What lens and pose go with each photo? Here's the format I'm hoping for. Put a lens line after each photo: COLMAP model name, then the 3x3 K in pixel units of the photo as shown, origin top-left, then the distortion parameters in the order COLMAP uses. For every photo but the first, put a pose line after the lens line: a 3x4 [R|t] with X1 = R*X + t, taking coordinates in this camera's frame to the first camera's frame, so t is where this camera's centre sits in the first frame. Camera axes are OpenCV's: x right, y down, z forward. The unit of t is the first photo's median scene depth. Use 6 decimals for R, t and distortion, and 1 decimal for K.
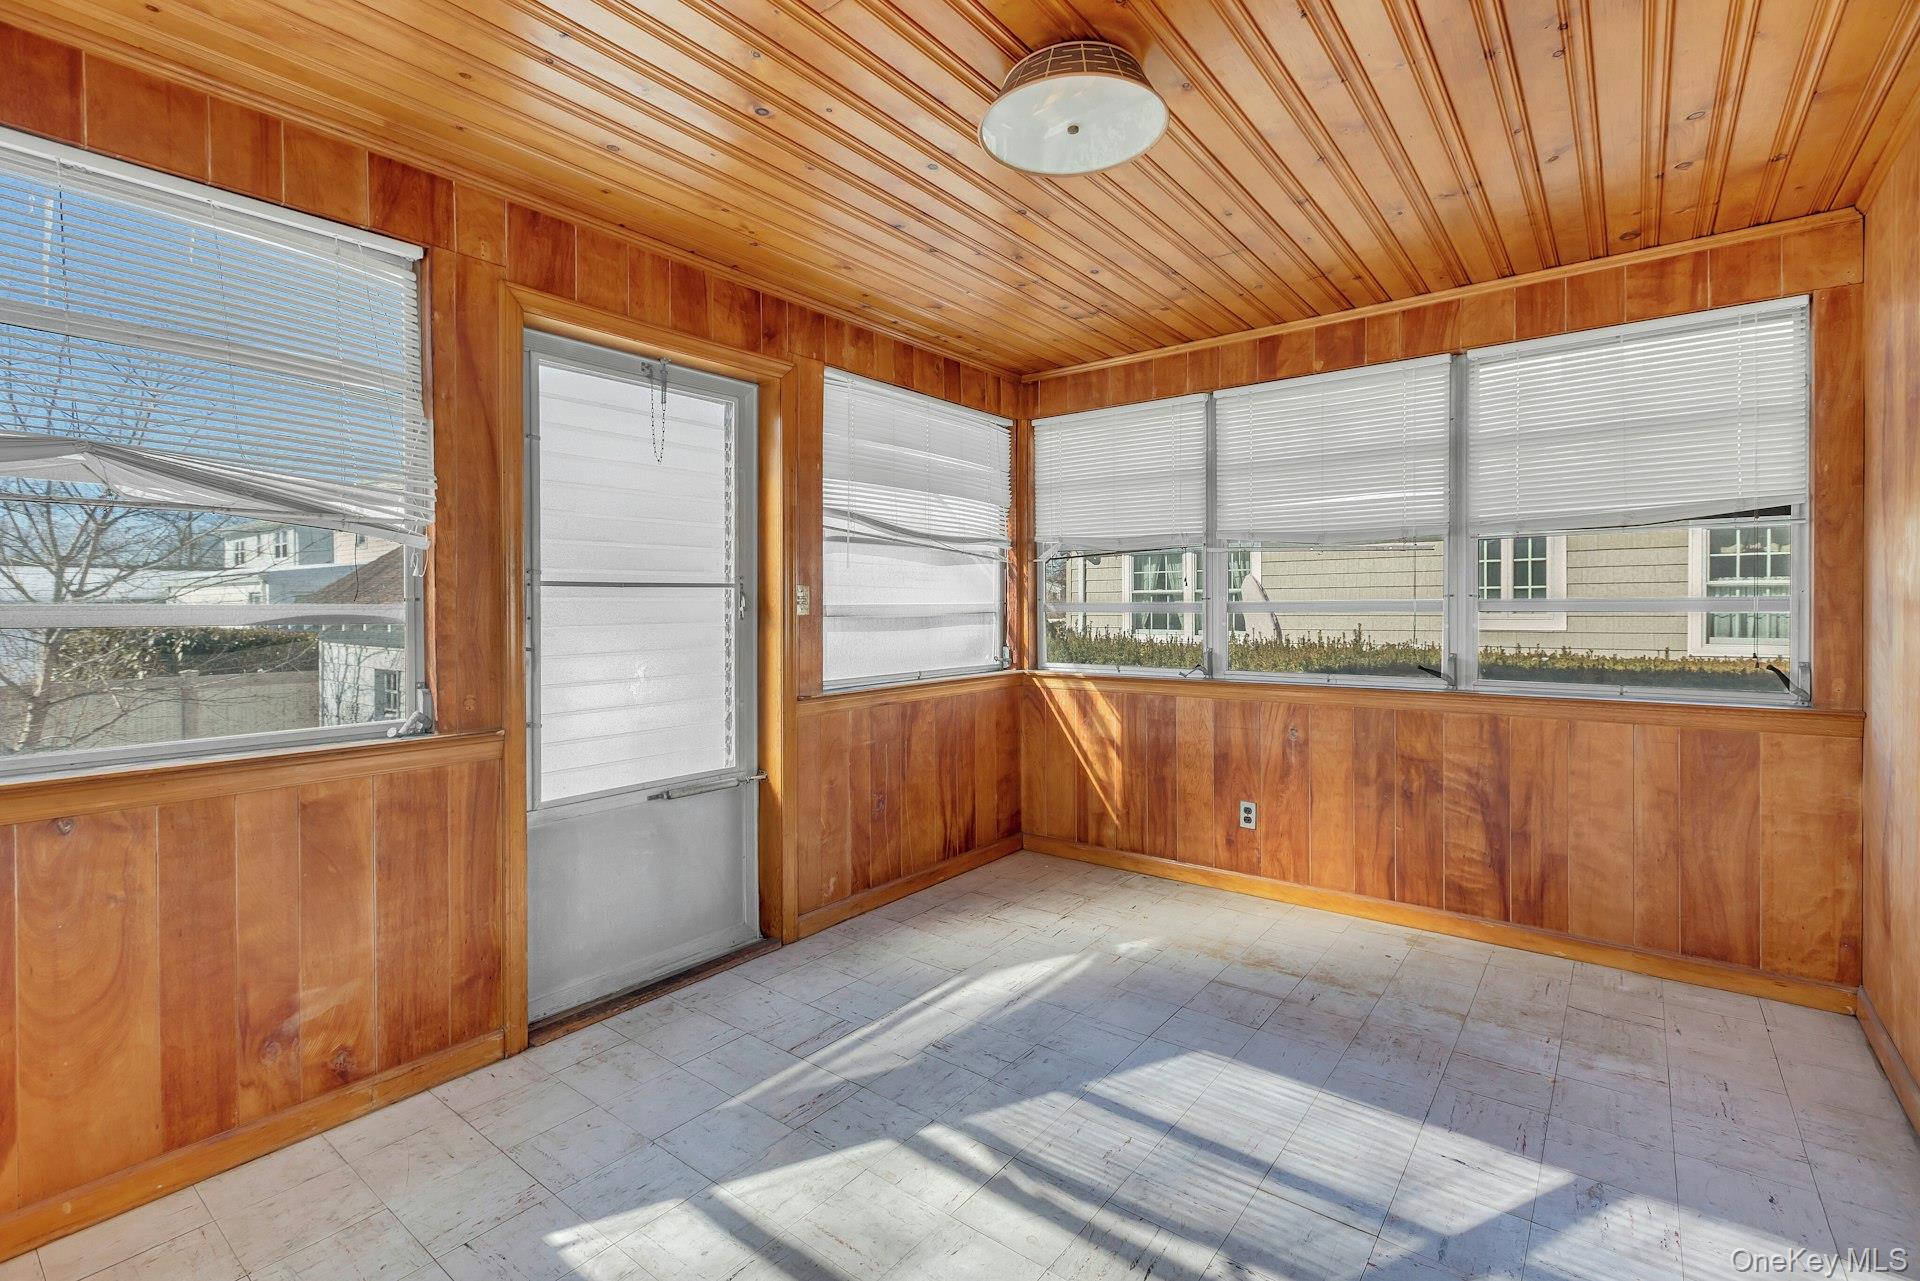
lens RADIAL K [[862.2, 0, 952.6], [0, 862.2, 609.9], [0, 0, 1]] dist [0.001532, 0.000003]
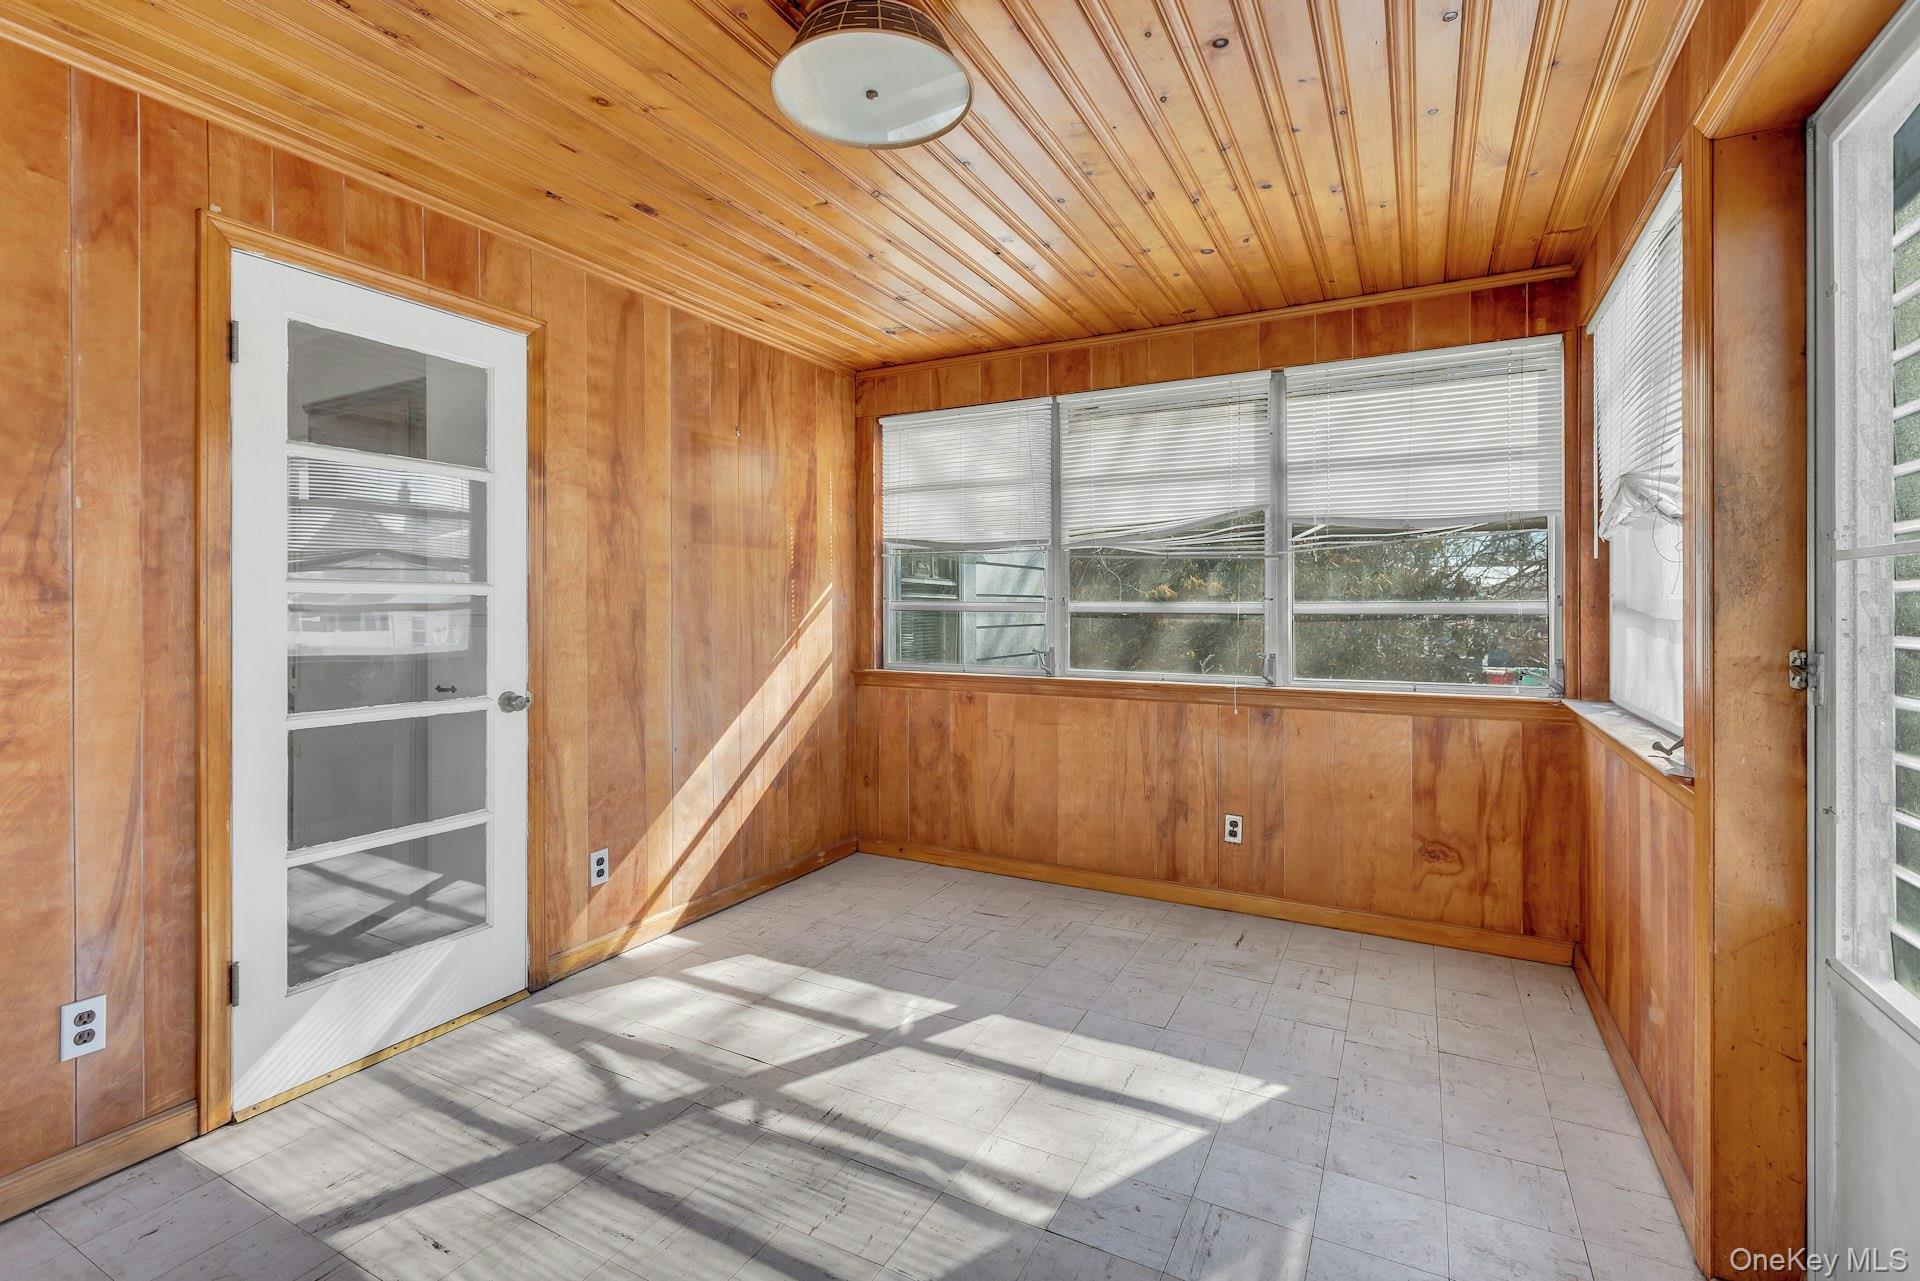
lens RADIAL K [[862.2, 0, 952.6], [0, 862.2, 609.9], [0, 0, 1]] dist [0.001532, 0.000003]
pose [[-0.984849, 0.006963, -0.173273, 0.233036], [0.006128, 0.999967, 0.005350, -0.004145], [0.173304, 0.004207, -0.984859, 2.055843]]
